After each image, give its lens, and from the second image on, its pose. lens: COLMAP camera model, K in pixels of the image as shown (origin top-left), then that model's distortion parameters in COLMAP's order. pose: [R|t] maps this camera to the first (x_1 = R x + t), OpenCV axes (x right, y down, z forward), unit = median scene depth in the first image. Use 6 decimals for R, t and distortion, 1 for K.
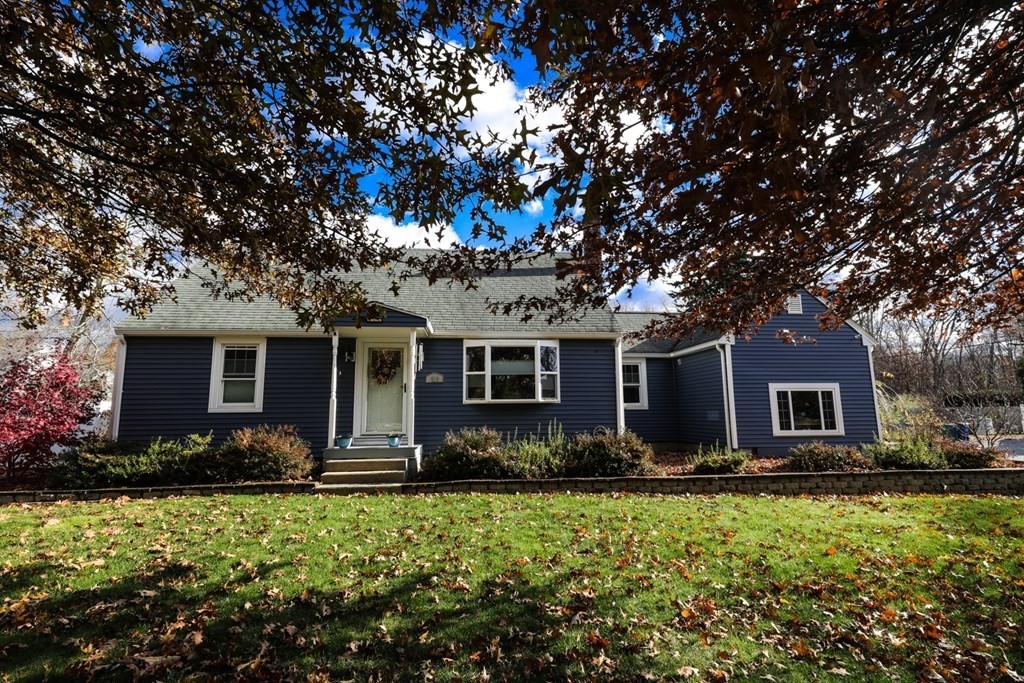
lens RADIAL K [[504.1, 0, 513.0], [0, 504.1, 343.8], [0, 0, 1]] dist [0.006030, 0.000372]
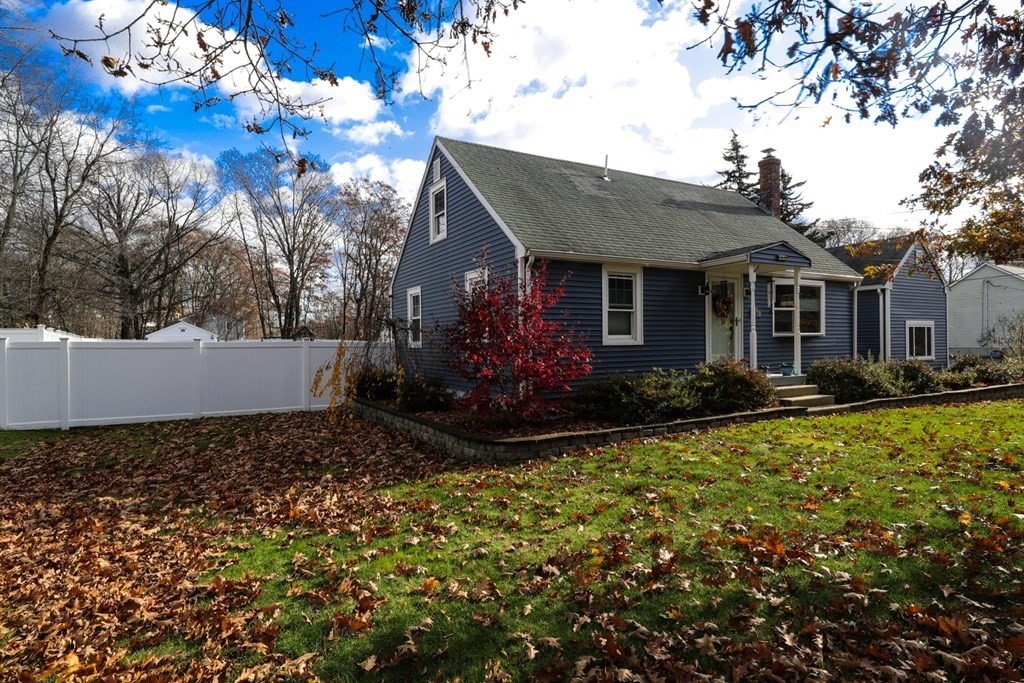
lens RADIAL K [[560.6, 0, 511.5], [0, 560.6, 343.9], [0, 0, 1]] dist [-0.001607, -0.000344]
pose [[0.917977, -0.001710, 0.396630, -0.984707], [-0.056383, 0.989273, 0.134761, 0.001361], [-0.392606, -0.146071, 0.908033, 0.093575]]
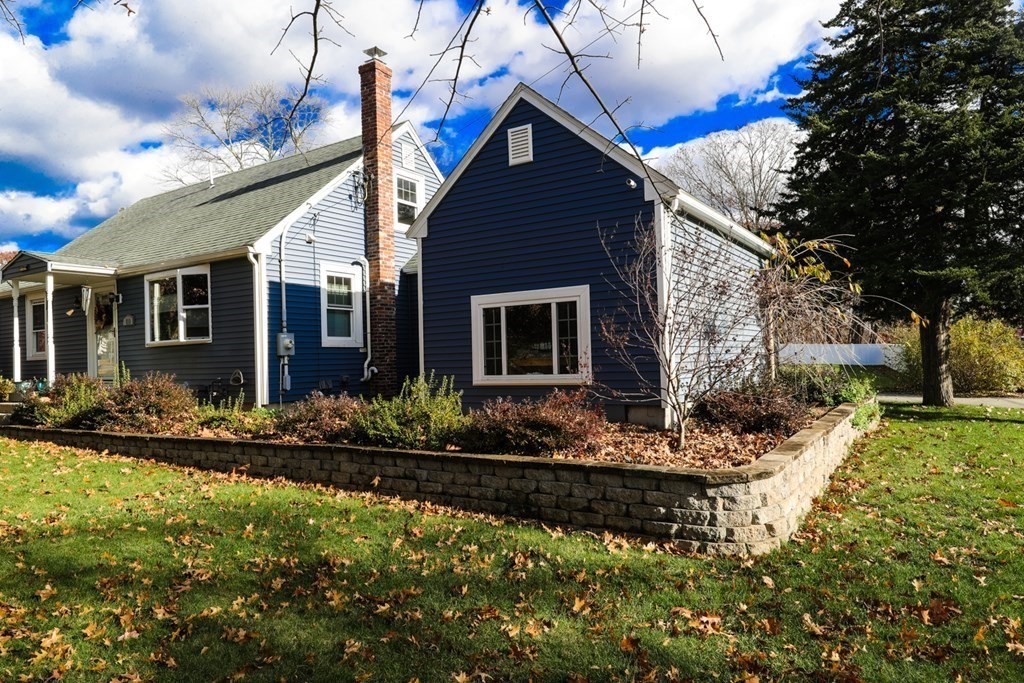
lens RADIAL K [[630.0, 0, 512.9], [0, 630.0, 340.4], [0, 0, 1]] dist [0.000336, 0.000135]
pose [[0.777187, -0.026405, -0.628715, 1.012609], [0.120405, 0.986899, 0.107391, 0.056697], [0.617643, -0.159164, 0.770184, 0.461607]]
